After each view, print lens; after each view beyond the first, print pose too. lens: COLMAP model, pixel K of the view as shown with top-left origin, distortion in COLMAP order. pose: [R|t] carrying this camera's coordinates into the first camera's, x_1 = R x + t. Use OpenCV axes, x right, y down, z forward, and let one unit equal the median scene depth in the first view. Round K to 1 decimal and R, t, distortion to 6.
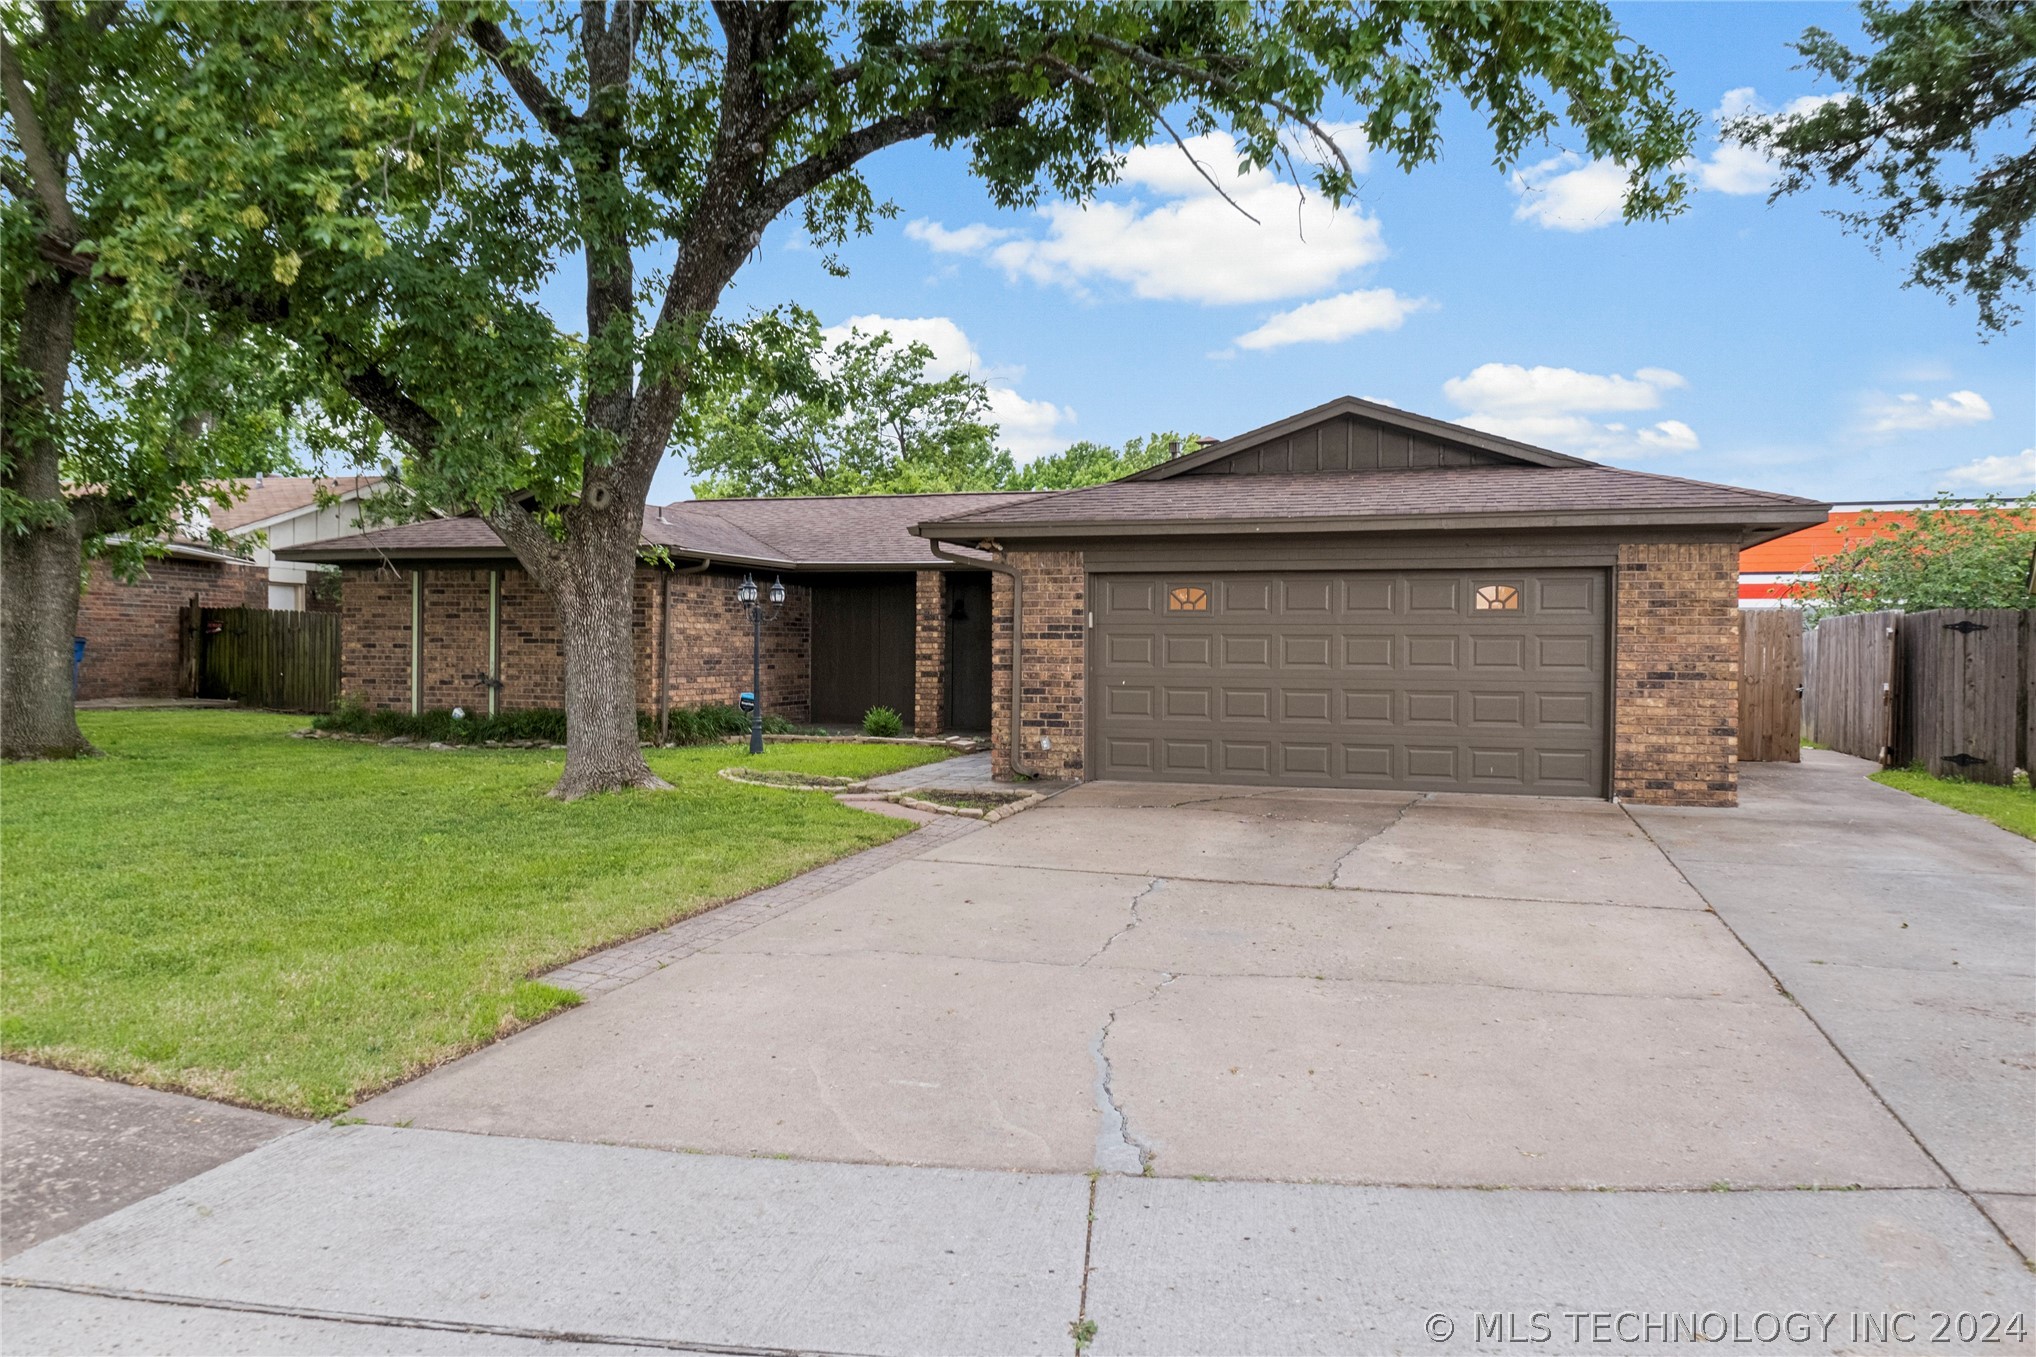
lens RADIAL K [[1312.1, 0, 1018.0], [0, 1312.1, 678.5], [0, 0, 1]] dist [0.038833, -0.001320]
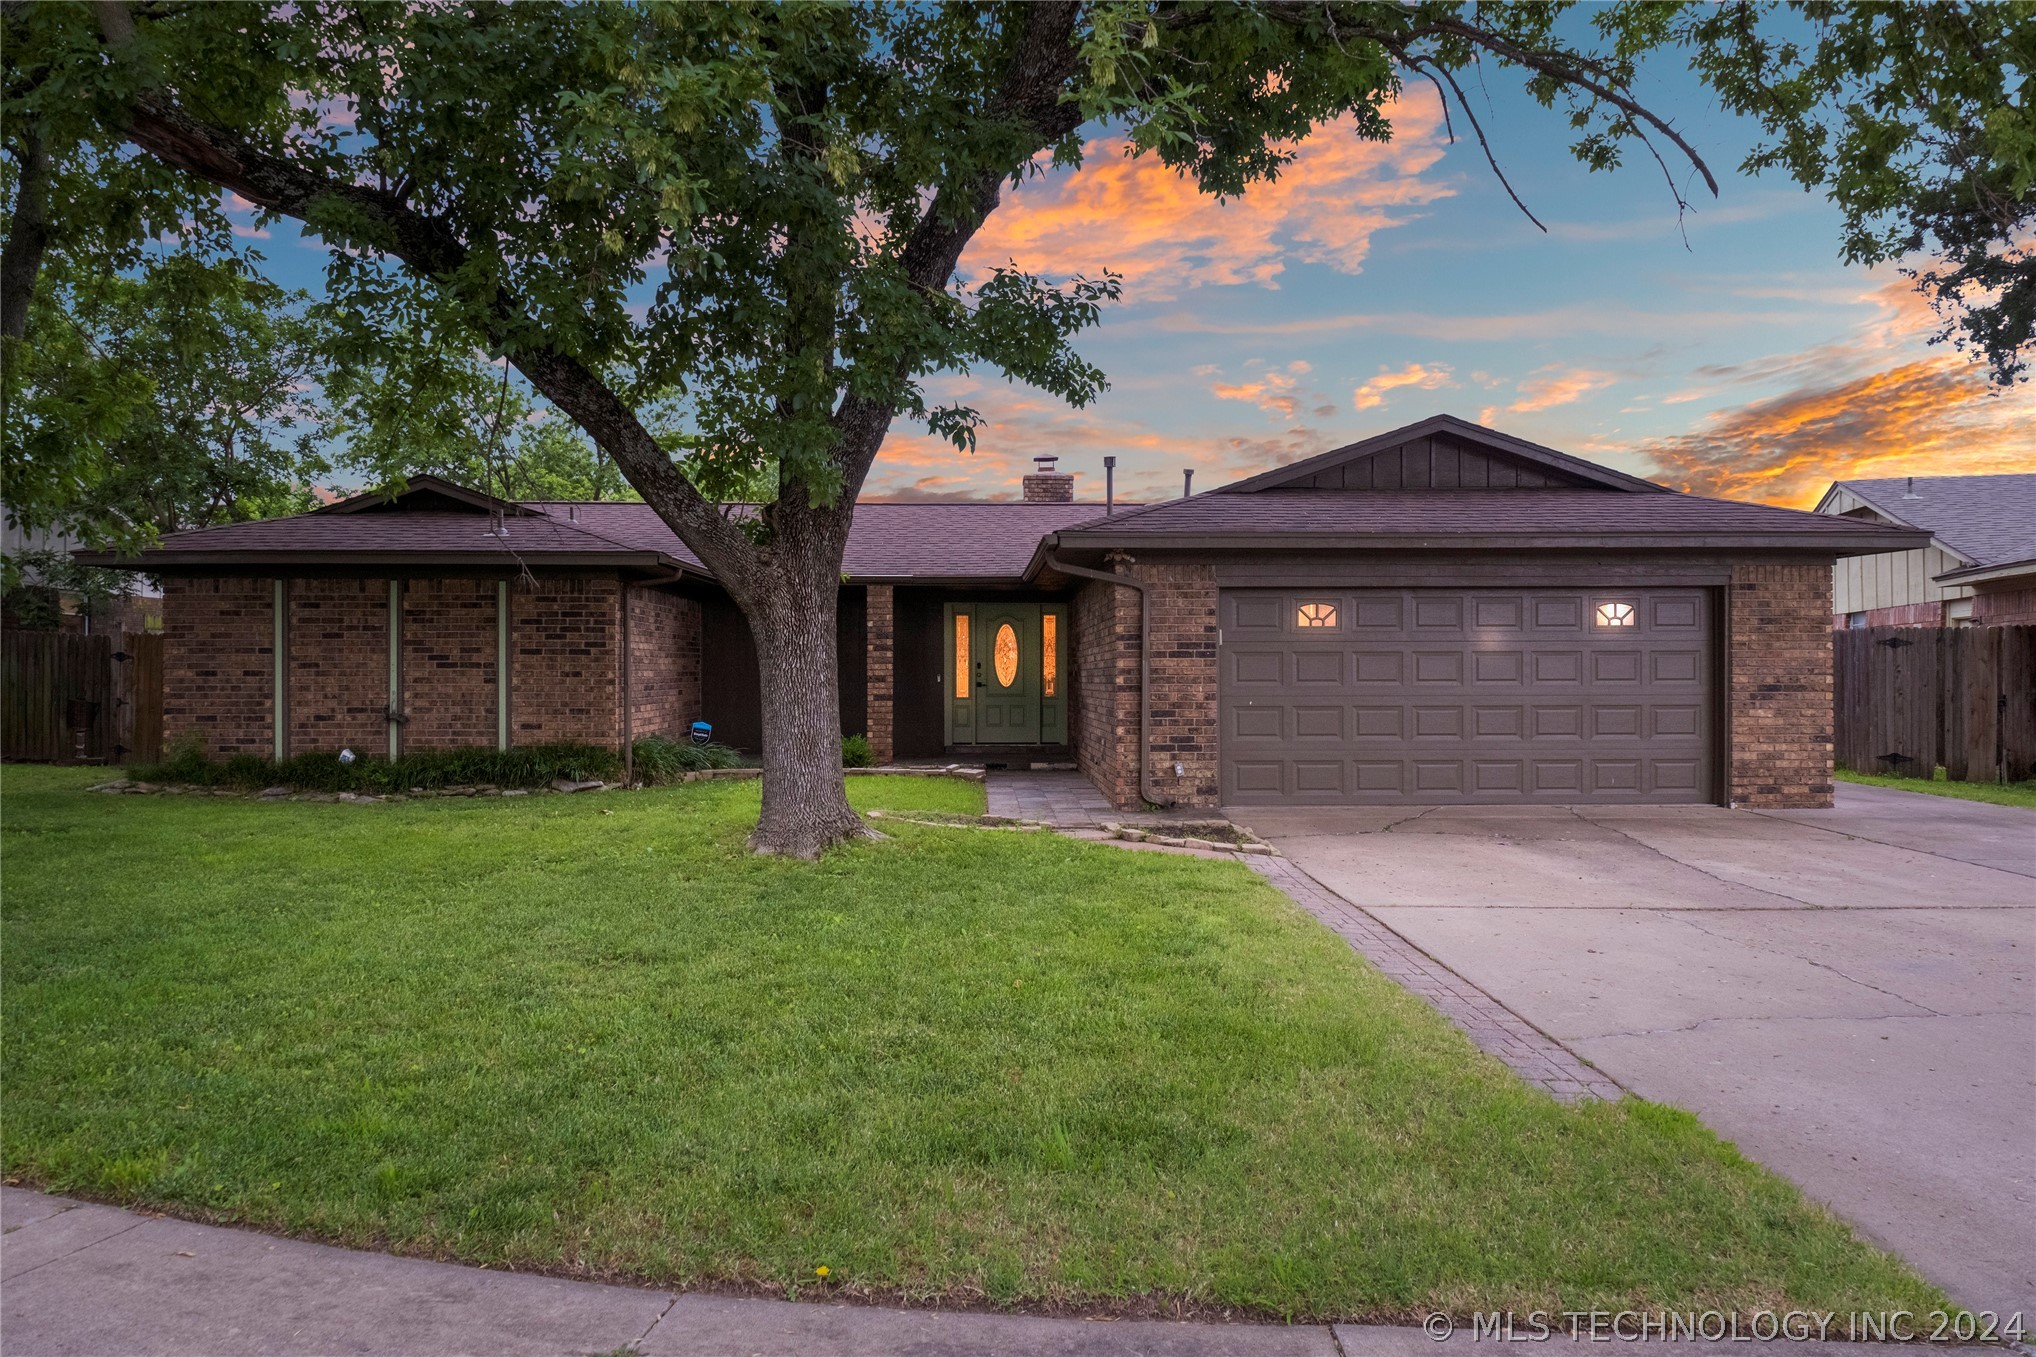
lens RADIAL K [[1312.1, 0, 1018.0], [0, 1312.1, 678.5], [0, 0, 1]] dist [0.038833, -0.001320]
pose [[0.953127, -0.011650, 0.302346, -0.370717], [0.016193, 0.999790, -0.012522, -0.005414], [-0.302137, 0.016831, 0.953116, 0.139568]]
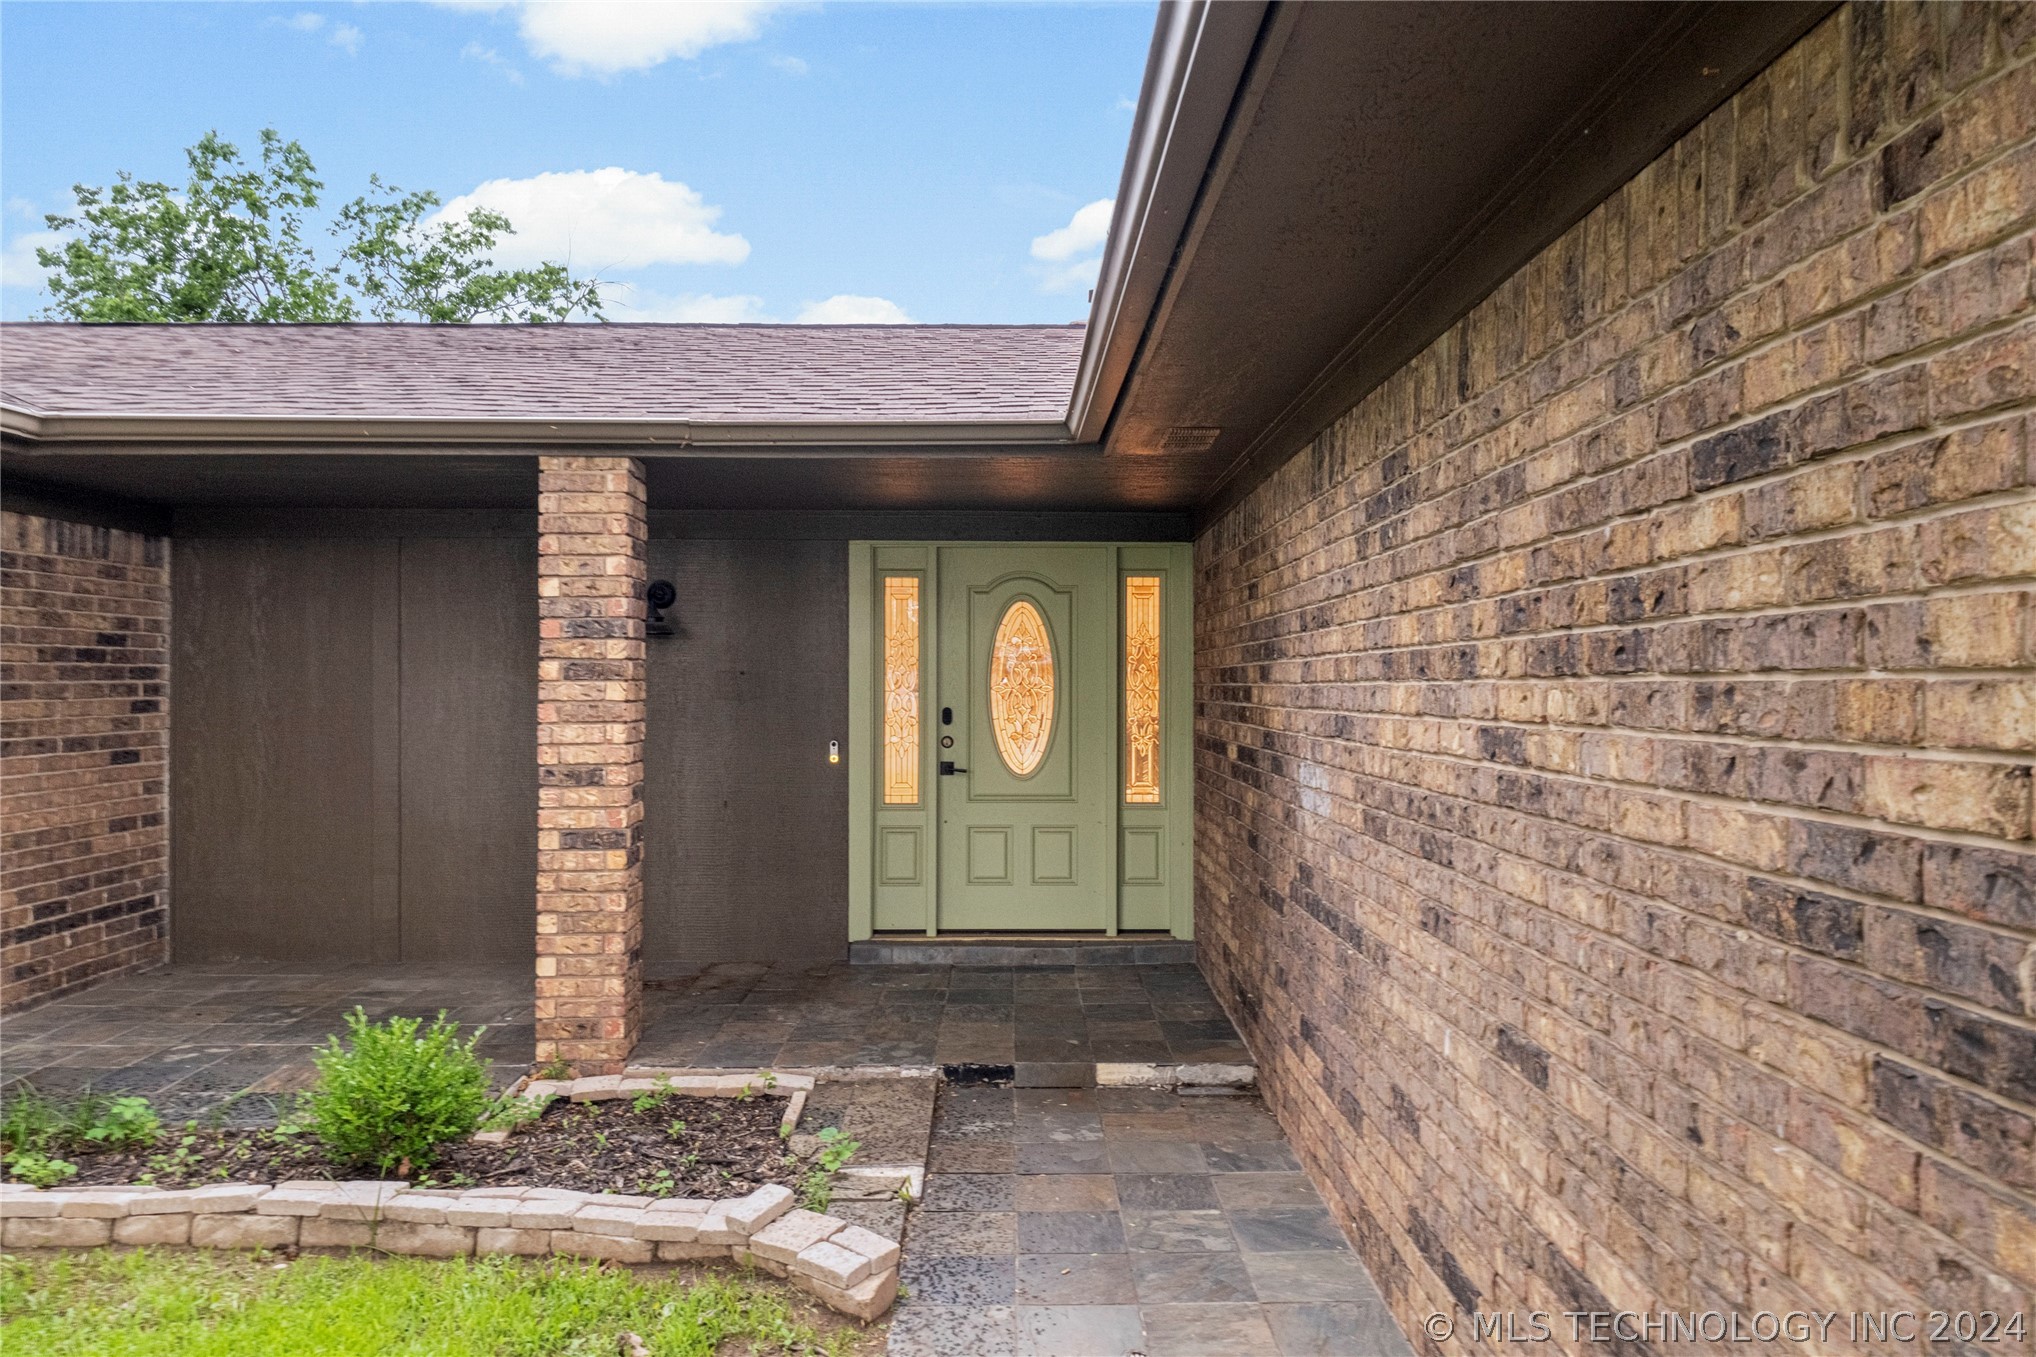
lens RADIAL K [[1460.2, 0, 1018.0], [0, 1460.2, 678.5], [0, 0, 1]] dist [0.001902, 0.001004]
pose [[0.960762, -0.005989, 0.277311, -0.096812], [0.012690, 0.999669, -0.022375, -0.041552], [-0.277085, 0.025016, 0.960520, 0.999319]]
